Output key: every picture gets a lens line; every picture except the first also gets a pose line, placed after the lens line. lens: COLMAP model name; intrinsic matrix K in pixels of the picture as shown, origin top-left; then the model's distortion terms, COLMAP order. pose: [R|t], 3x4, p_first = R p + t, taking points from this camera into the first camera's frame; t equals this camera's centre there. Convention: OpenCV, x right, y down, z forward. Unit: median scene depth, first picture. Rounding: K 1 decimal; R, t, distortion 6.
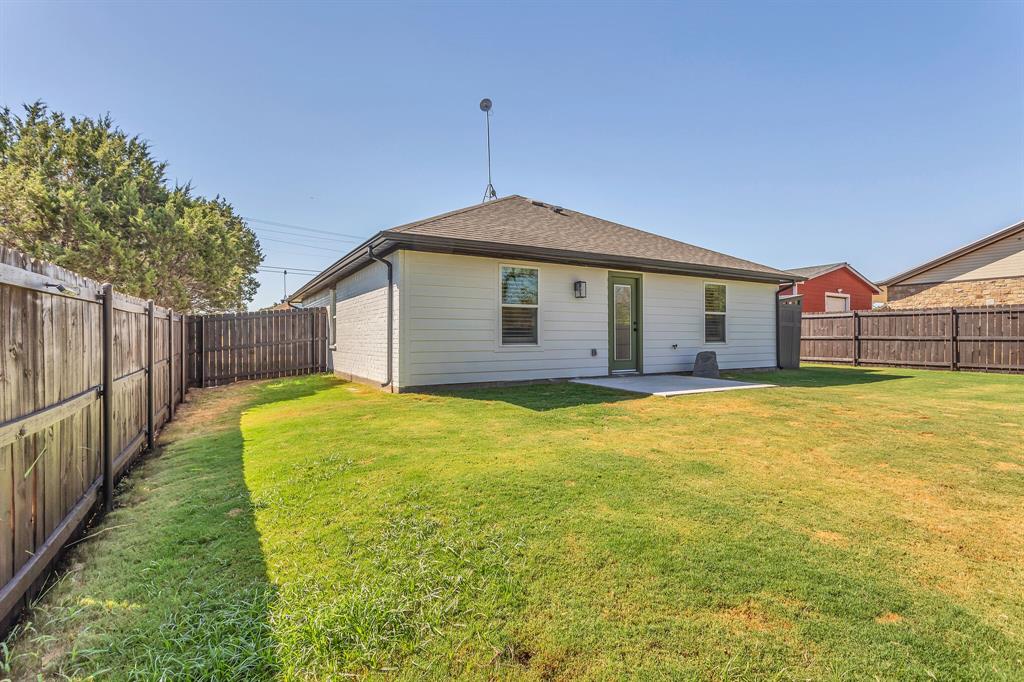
lens RADIAL K [[491.8, 0, 504.3], [0, 491.8, 337.8], [0, 0, 1]] dist [-0.005489, -0.000842]
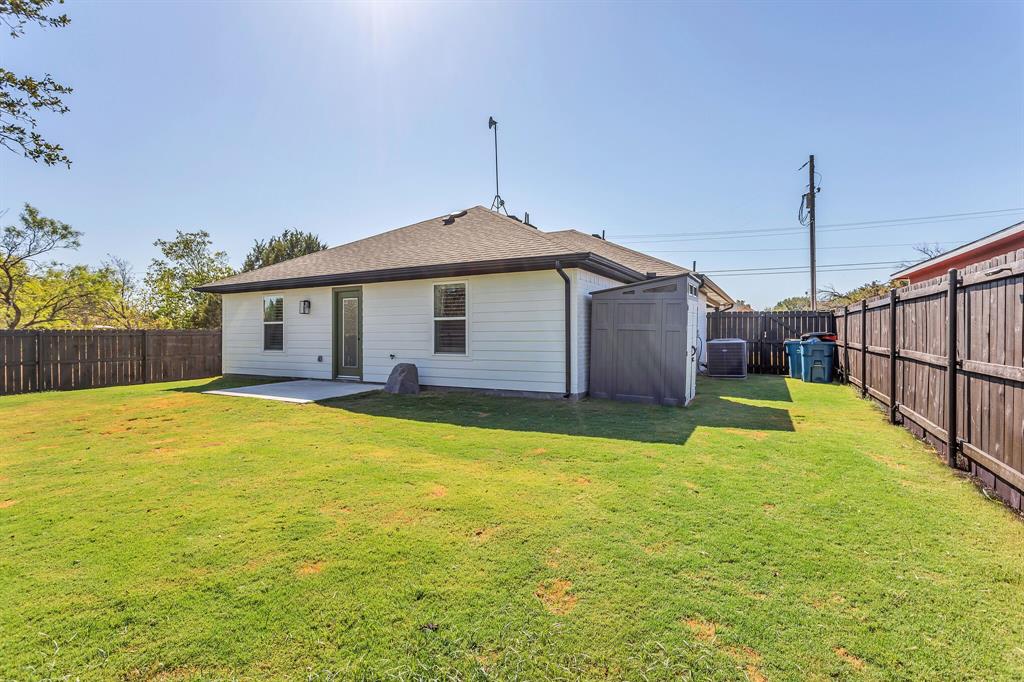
lens RADIAL K [[491.8, 0, 501.3], [0, 491.8, 341.6], [0, 0, 1]] dist [-0.005489, -0.000842]
pose [[0.530748, -0.002946, -0.847525, 1.173687], [-0.013059, 0.999847, -0.011654, -0.002413], [0.847429, 0.017253, 0.530628, 0.616659]]
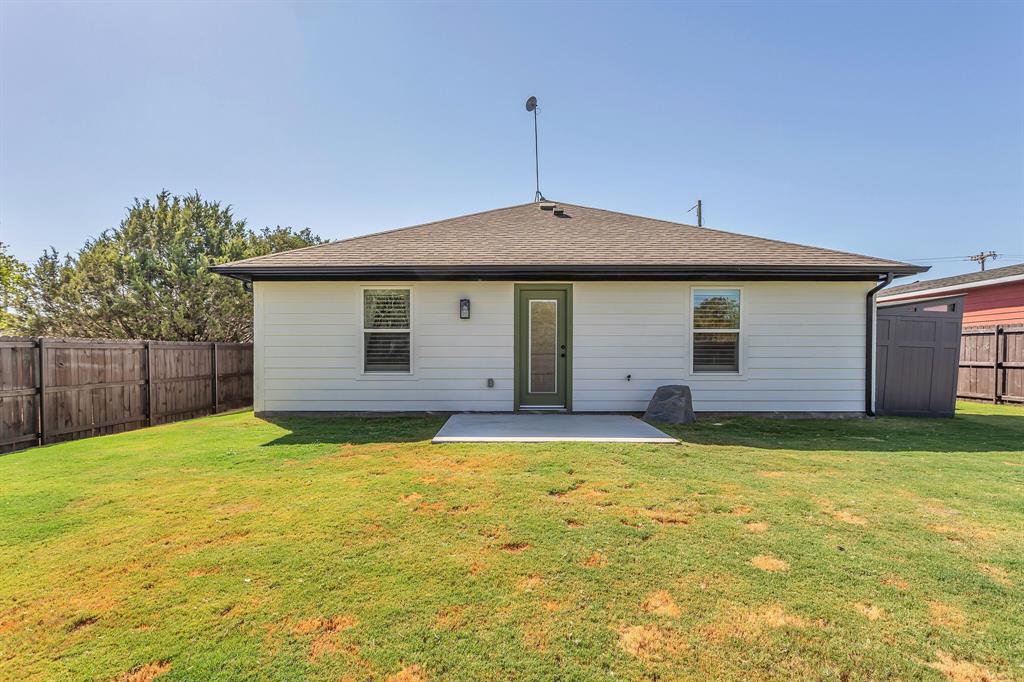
lens RADIAL K [[491.8, 0, 521.5], [0, 491.8, 365.9], [0, 0, 1]] dist [-0.005489, -0.000842]
pose [[0.880817, 0.002931, -0.473448, 0.517554], [-0.002751, 0.999996, 0.001073, -0.000164], [0.473449, 0.000357, 0.880821, 0.240498]]
